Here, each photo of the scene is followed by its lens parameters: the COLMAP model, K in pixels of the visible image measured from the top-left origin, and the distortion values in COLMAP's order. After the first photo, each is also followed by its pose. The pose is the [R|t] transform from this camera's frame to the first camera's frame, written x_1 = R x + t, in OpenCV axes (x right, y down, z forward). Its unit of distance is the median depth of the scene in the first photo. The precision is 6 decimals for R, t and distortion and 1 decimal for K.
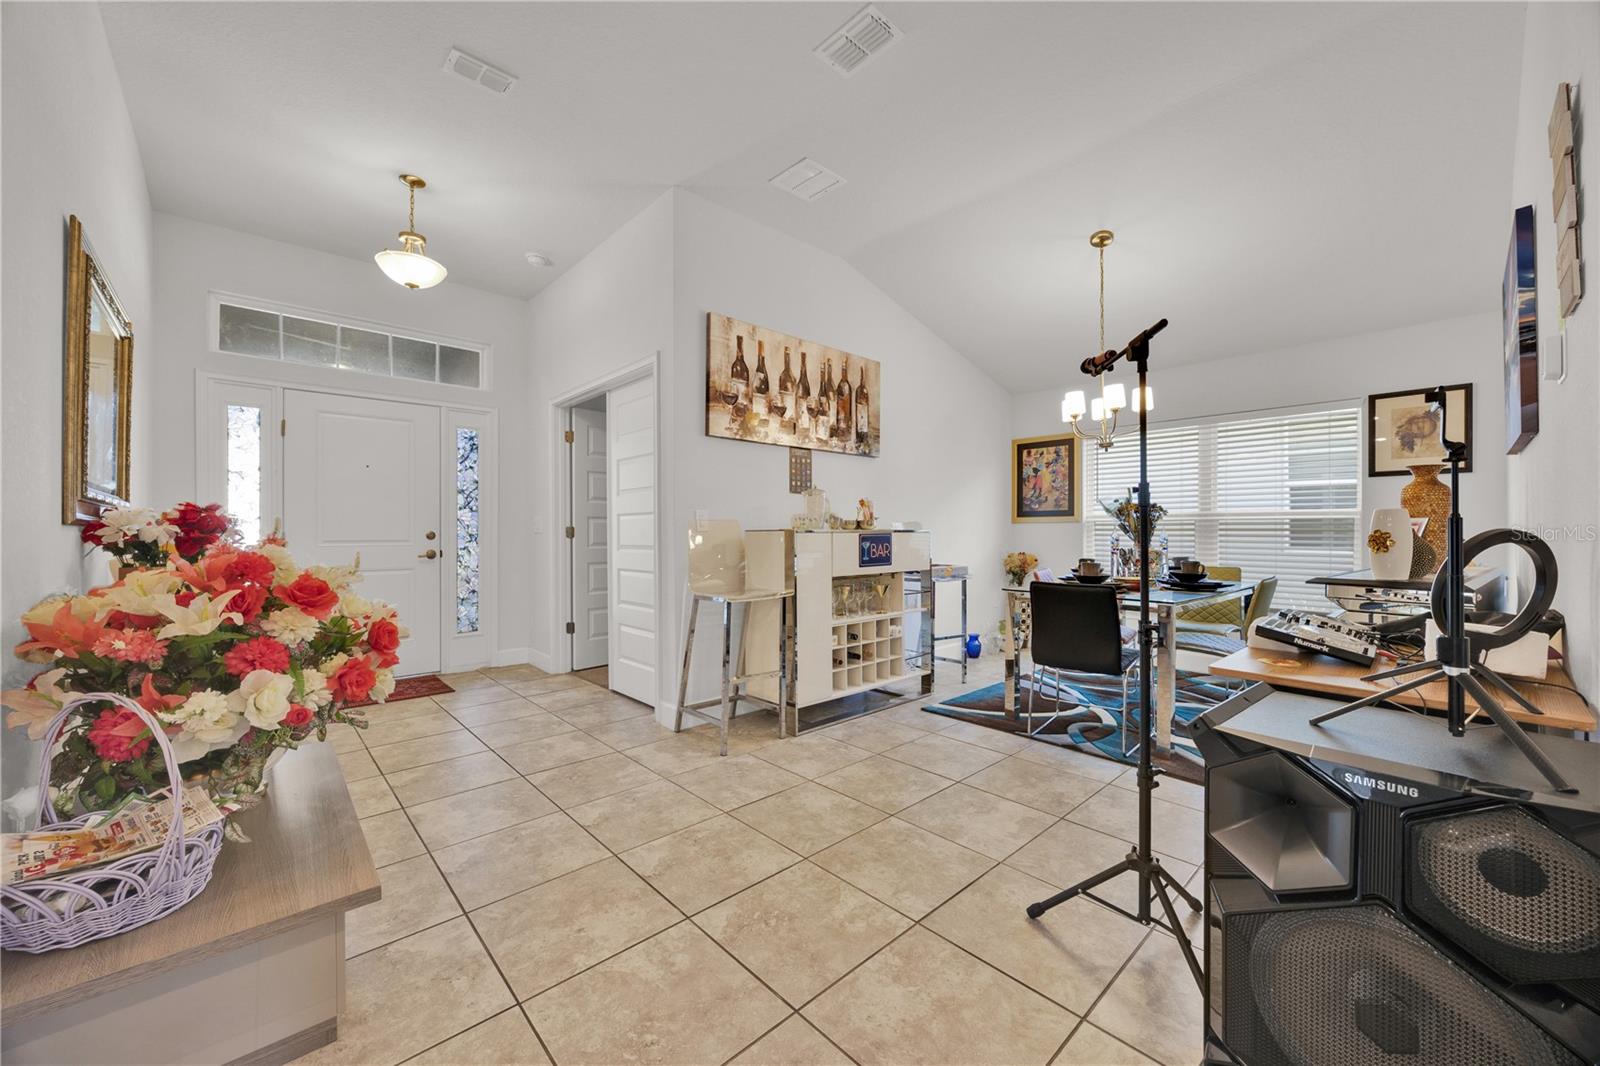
lens RADIAL K [[604.3, 0, 802.6], [0, 604.3, 532.1], [0, 0, 1]] dist [-0.003045, -0.000203]
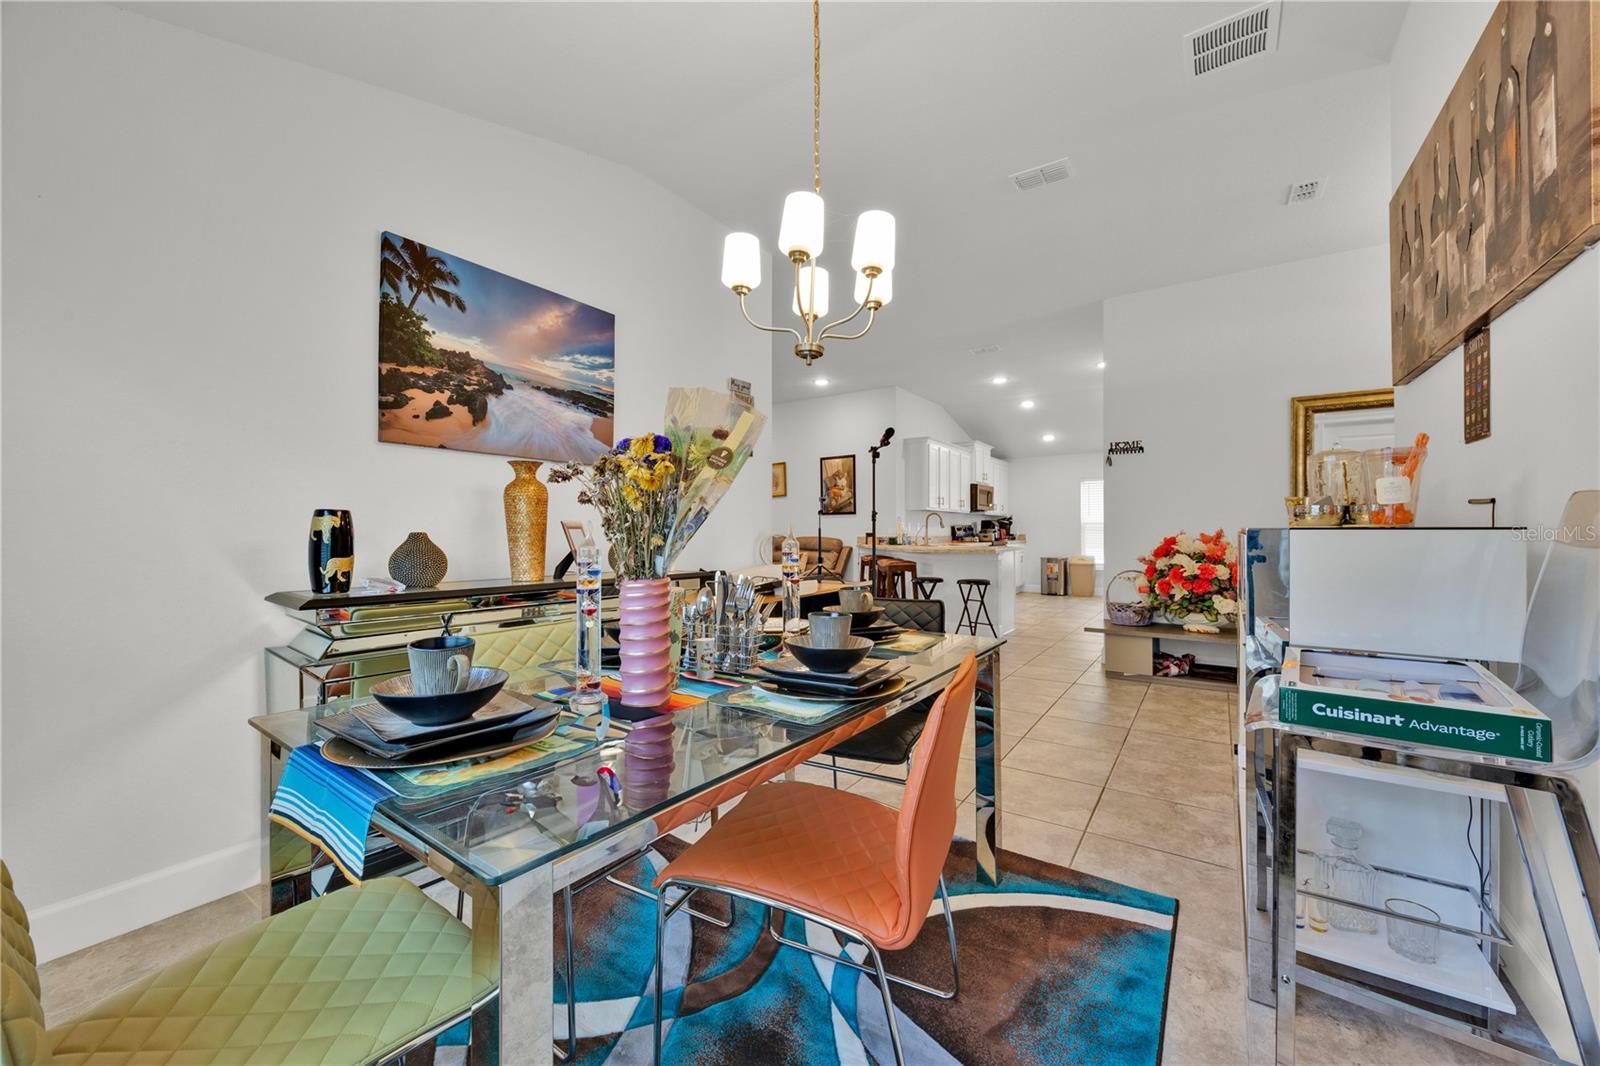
lens RADIAL K [[604.3, 0, 802.6], [0, 604.3, 532.1], [0, 0, 1]] dist [-0.003045, -0.000203]
pose [[-0.975516, 0.004780, -0.219878, 0.575503], [0.003540, 0.999976, 0.006033, -0.007024], [0.219902, 0.005107, -0.975509, 1.363849]]
